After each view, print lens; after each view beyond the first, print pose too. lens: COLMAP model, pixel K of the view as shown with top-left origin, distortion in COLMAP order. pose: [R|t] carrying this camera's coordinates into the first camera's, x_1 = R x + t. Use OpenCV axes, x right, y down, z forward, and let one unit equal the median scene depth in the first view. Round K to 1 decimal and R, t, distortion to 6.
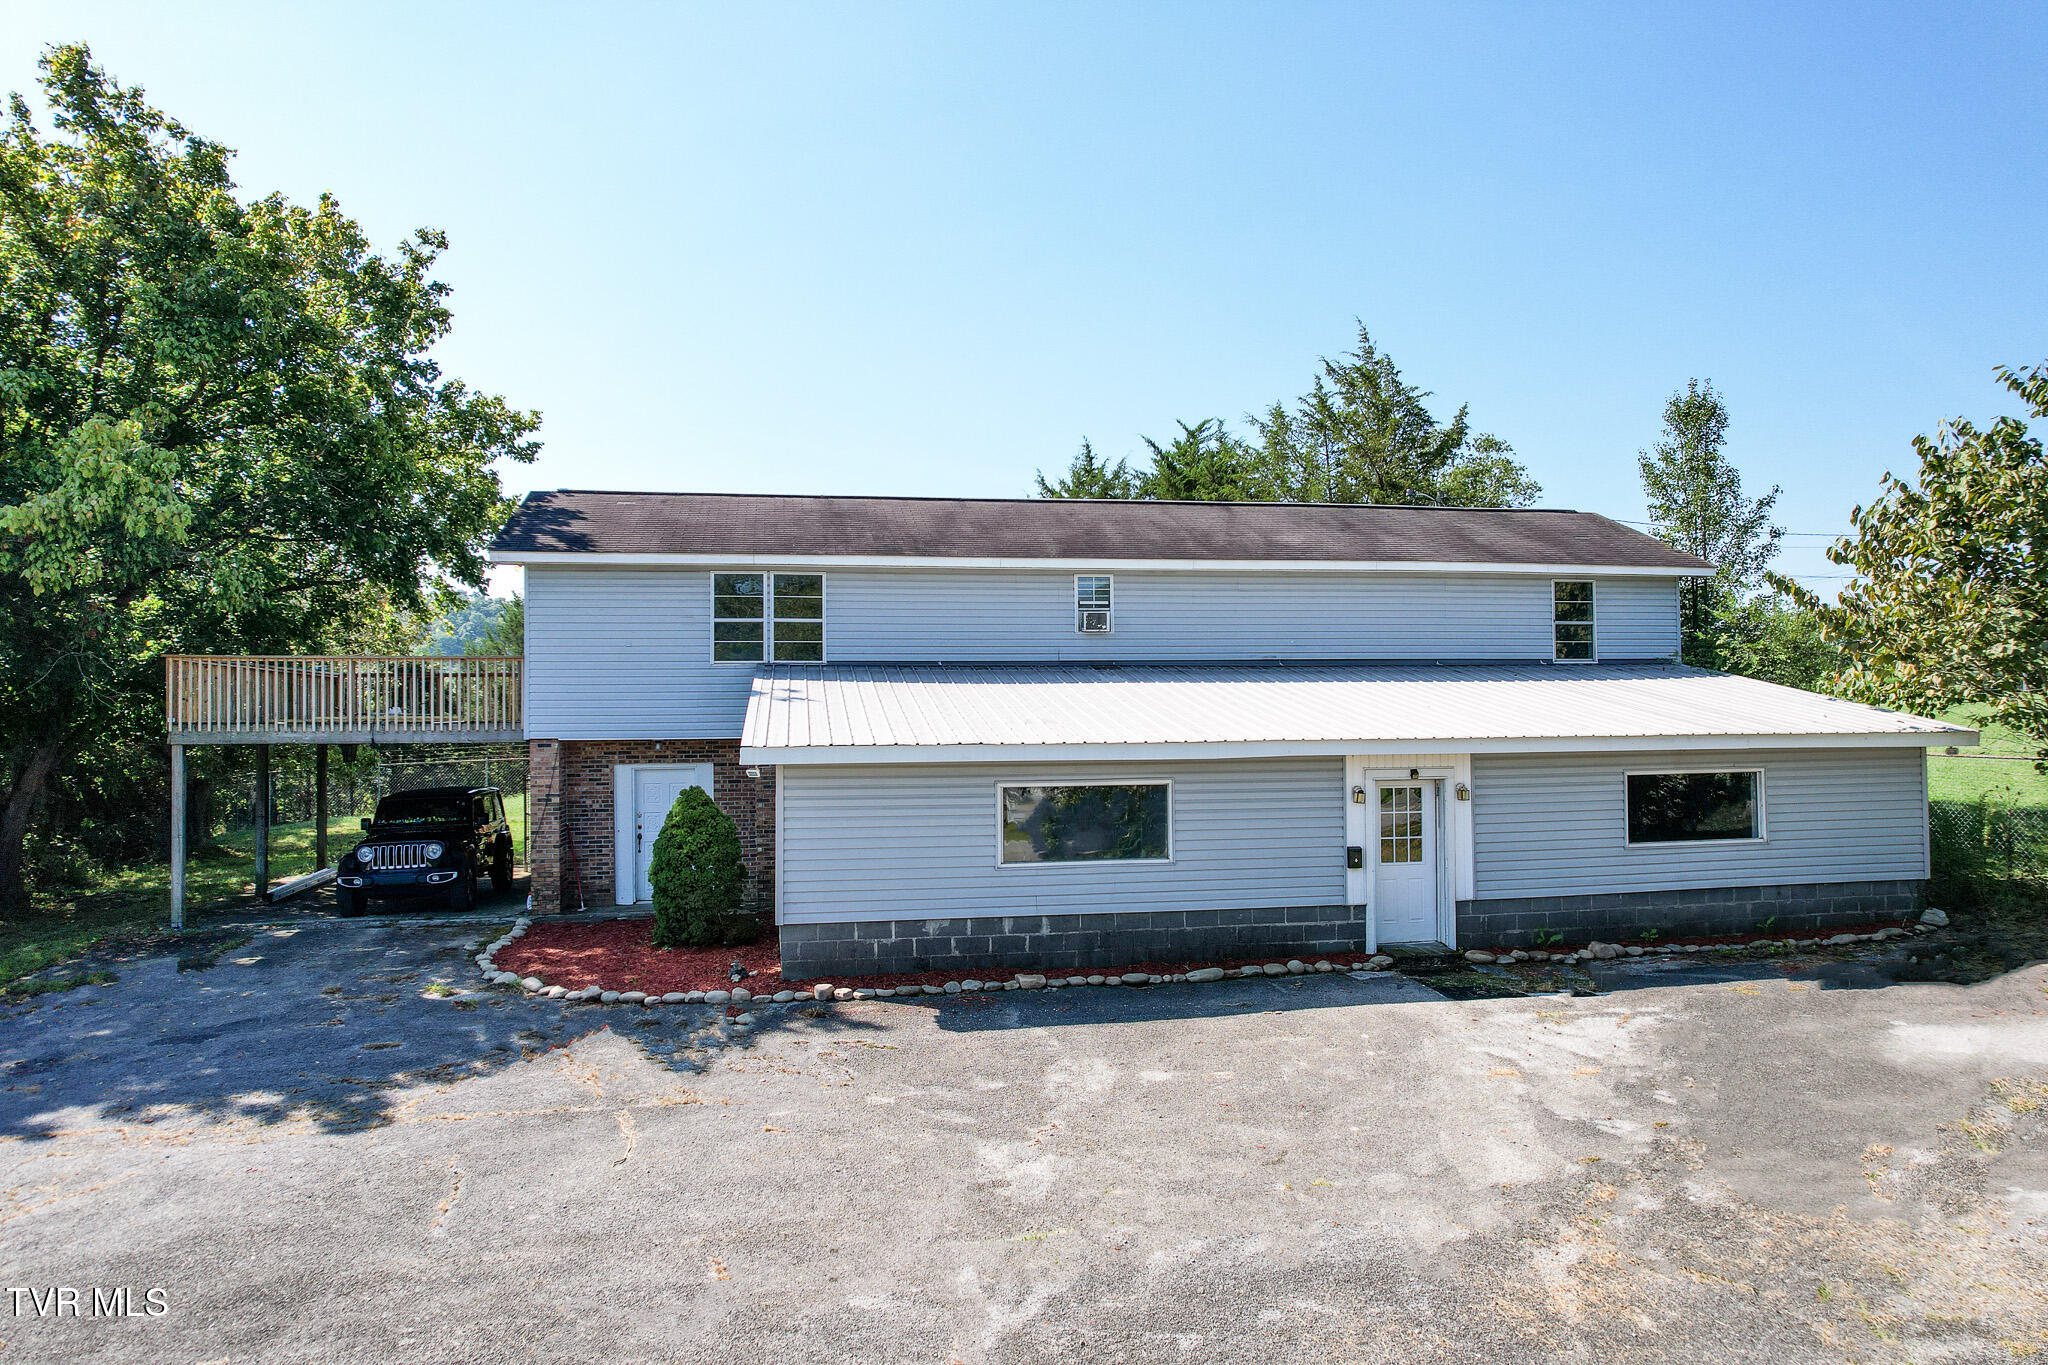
lens RADIAL K [[1305.7, 0, 1024.7], [0, 1305.7, 686.7], [0, 0, 1]] dist [-0.064192, 0.059298]
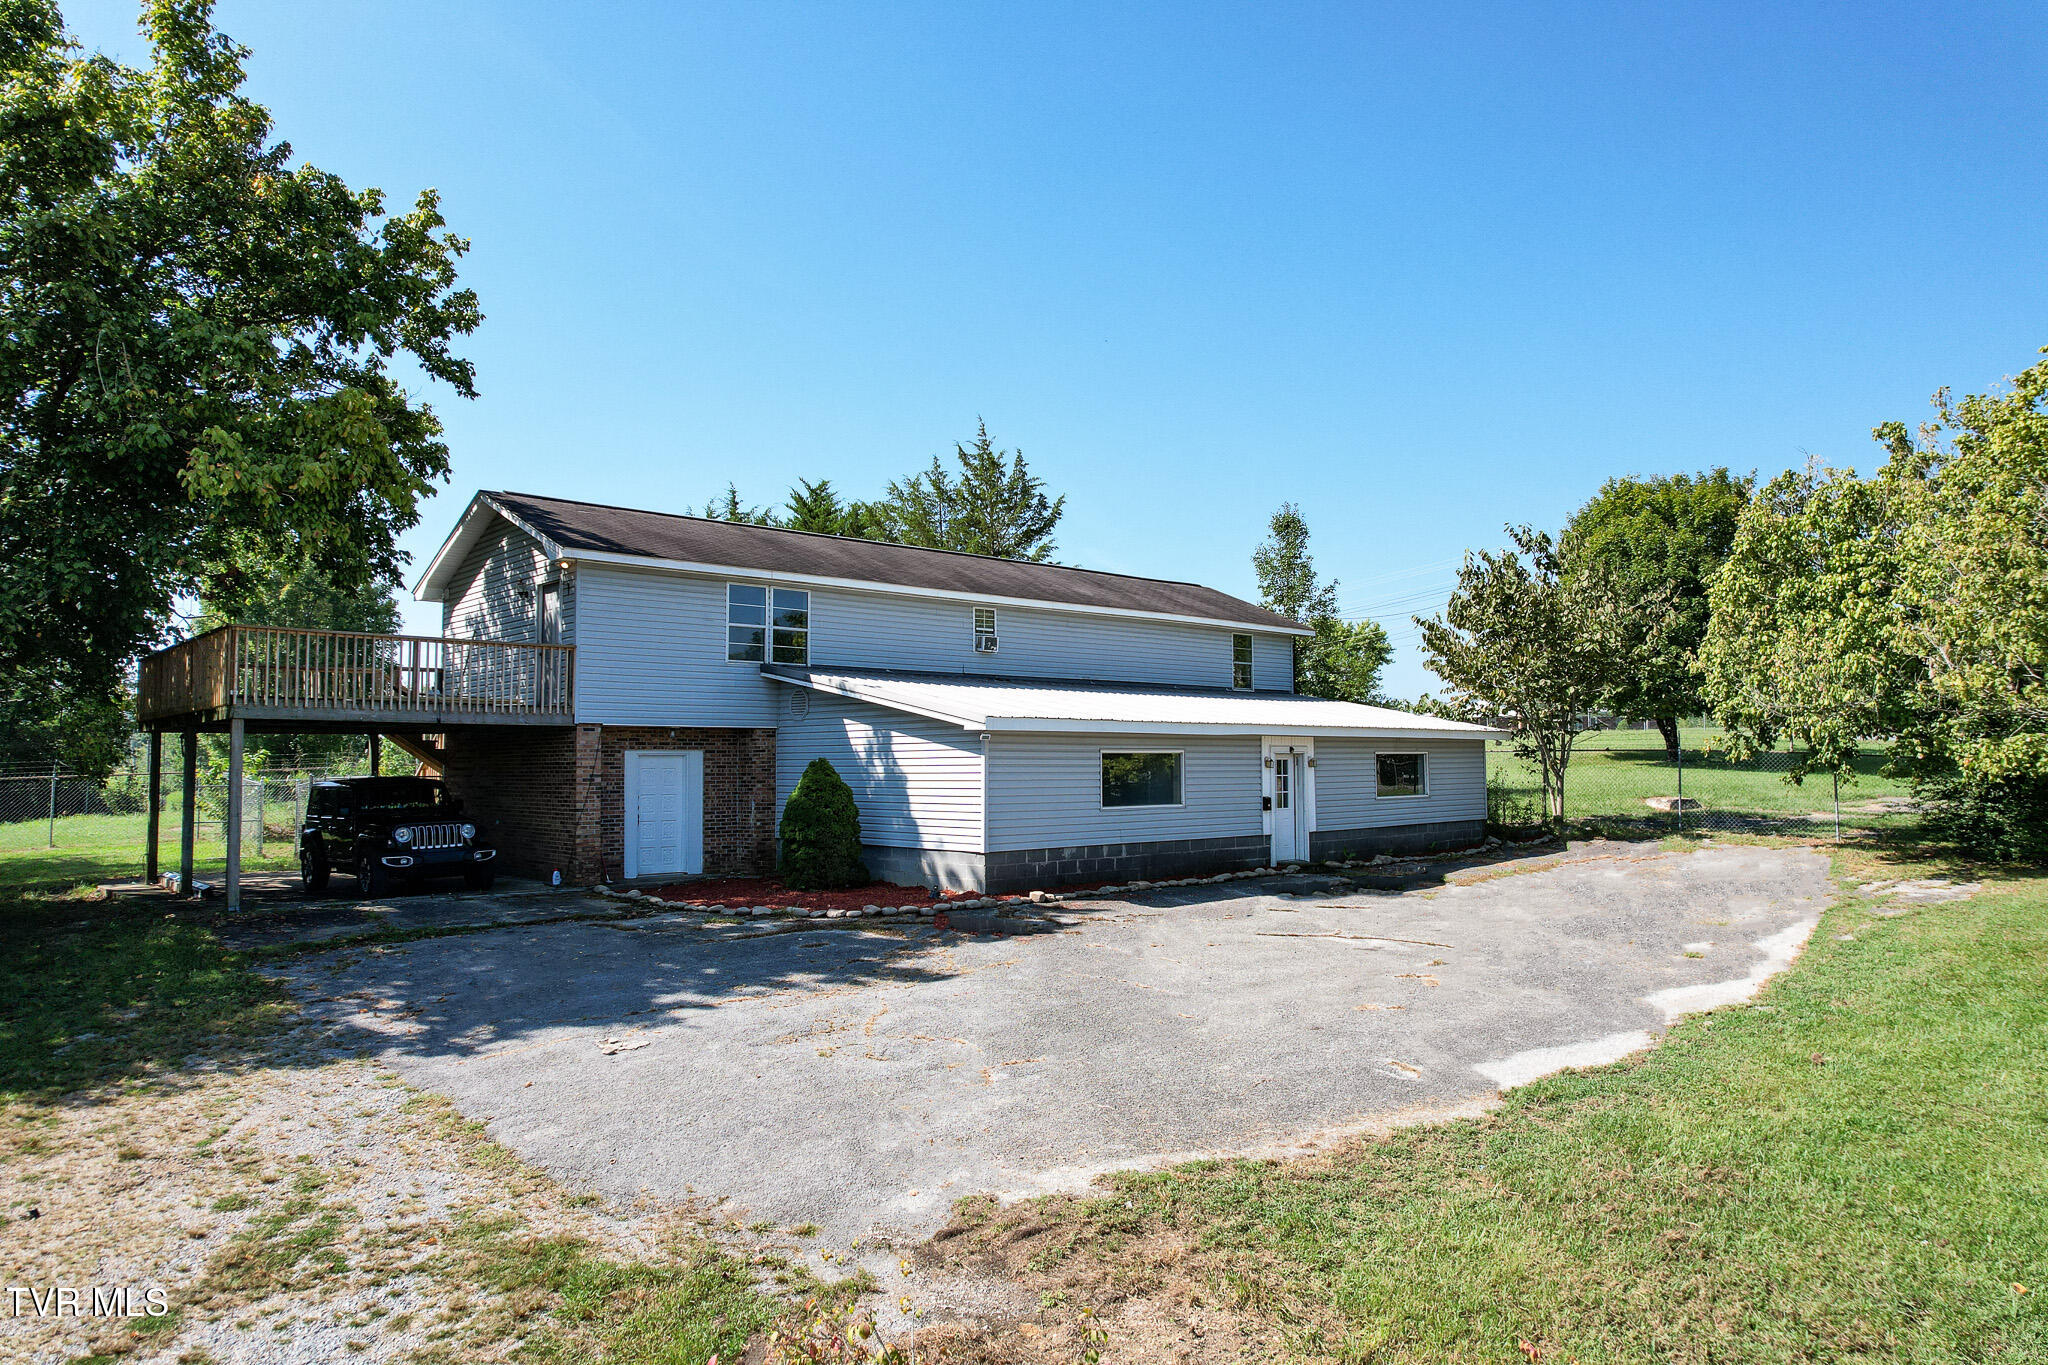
lens RADIAL K [[1310.1, 0, 1024.0], [0, 1310.1, 682.5], [0, 0, 1]] dist [-0.048792, 0.001439]
pose [[0.844267, 0.037650, 0.534599, -0.775998], [-0.013206, 0.998688, -0.049478, 0.066068], [-0.535760, 0.034713, 0.843656, -0.140012]]
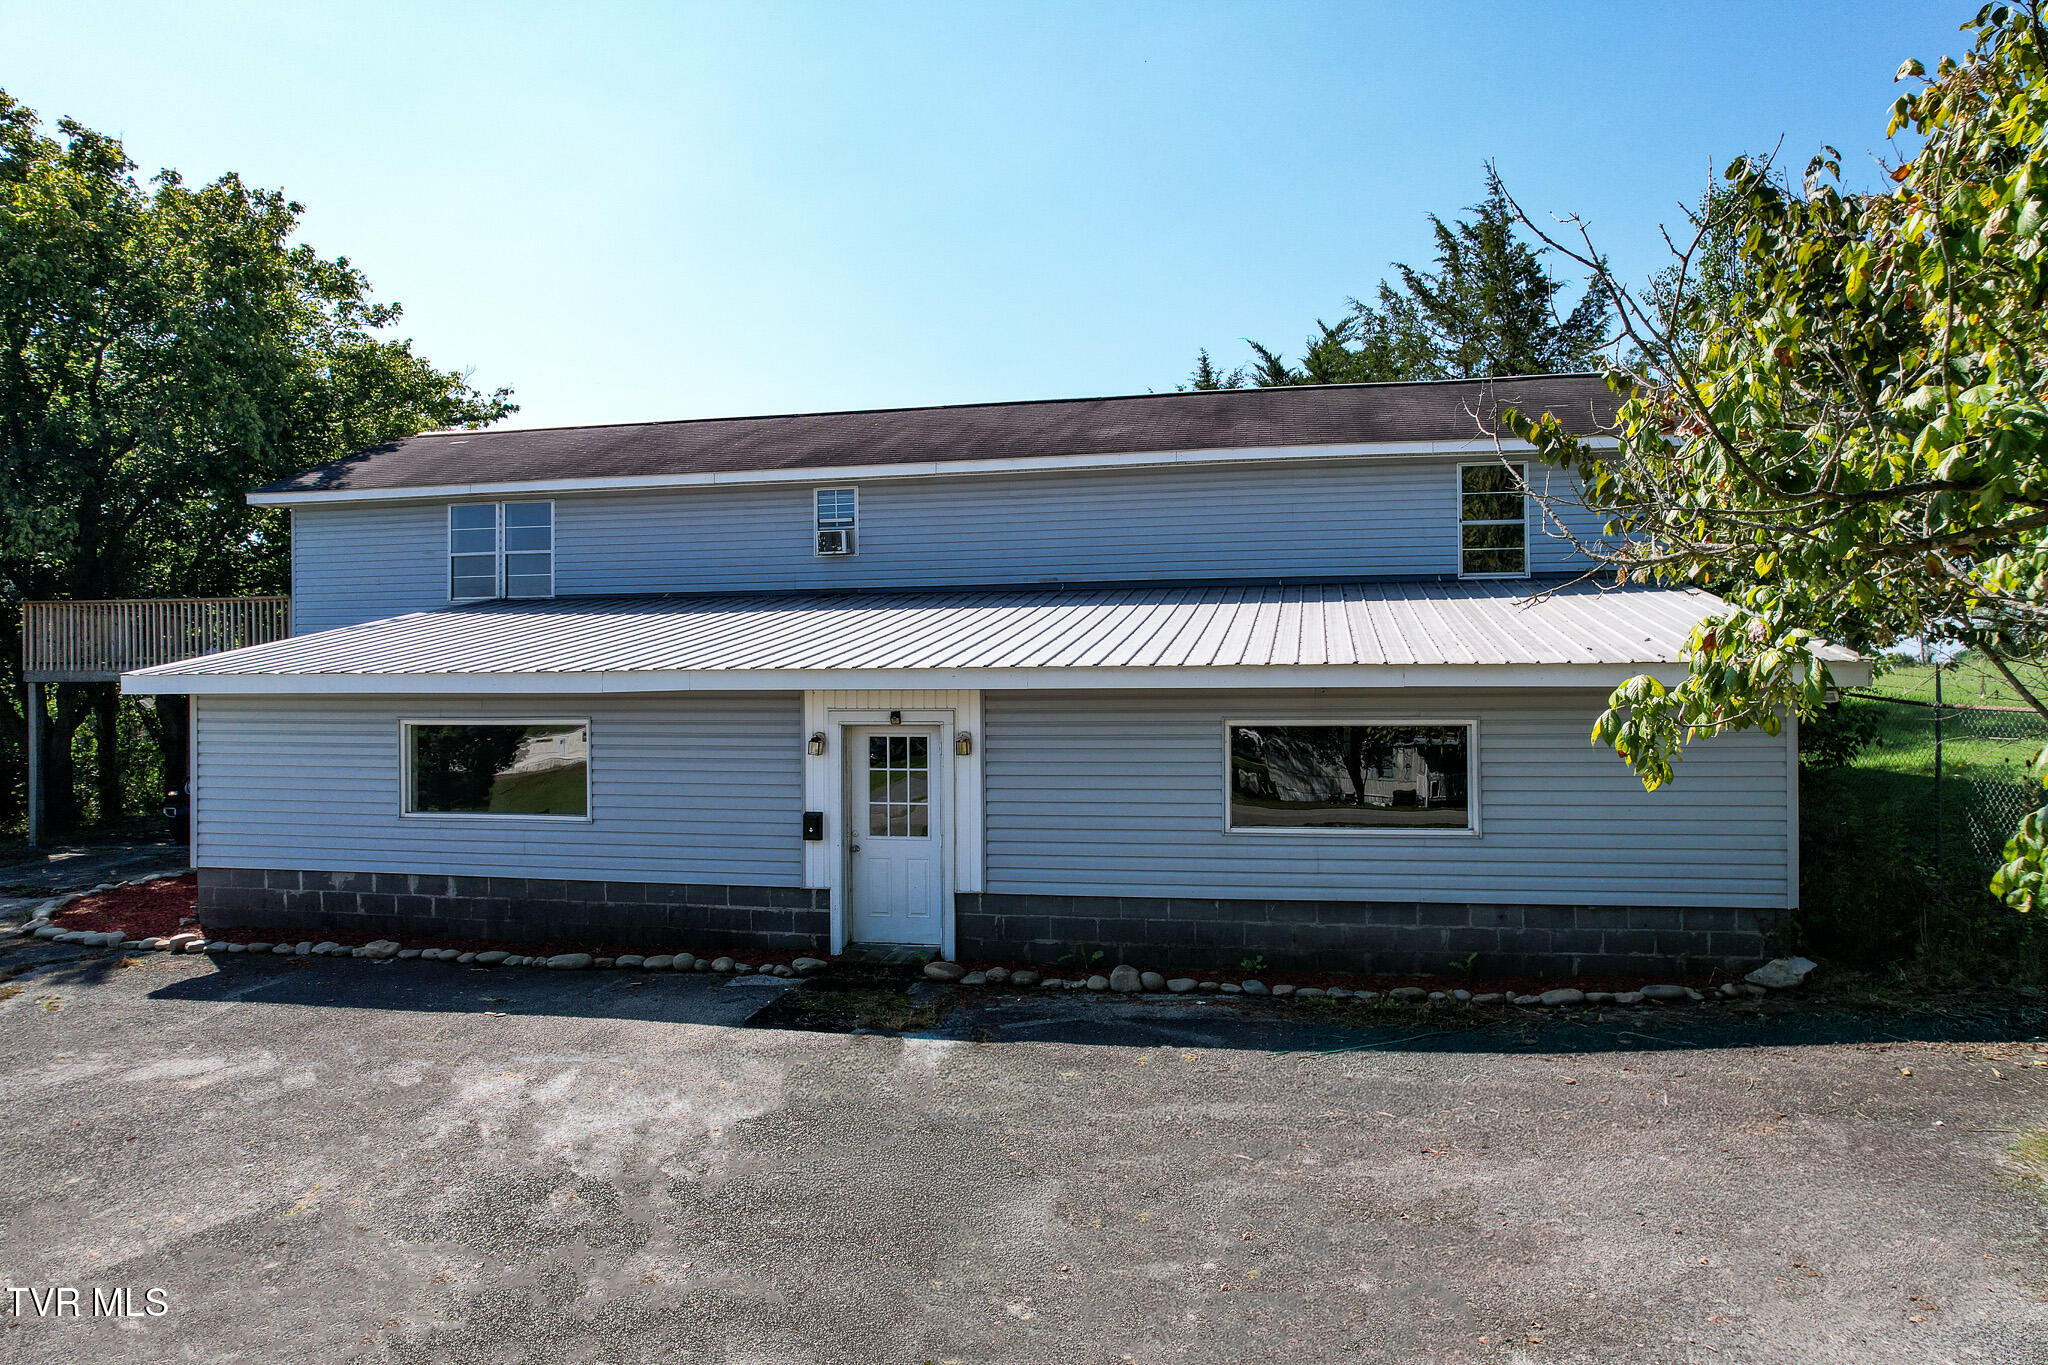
lens RADIAL K [[1305.7, 0, 1024.7], [0, 1305.7, 686.7], [0, 0, 1]] dist [-0.064192, 0.059298]
pose [[0.927482, 0.003397, -0.373853, 0.623141], [0.006299, 0.999675, 0.024710, 0.030725], [0.373815, -0.025273, 0.927159, 0.329264]]
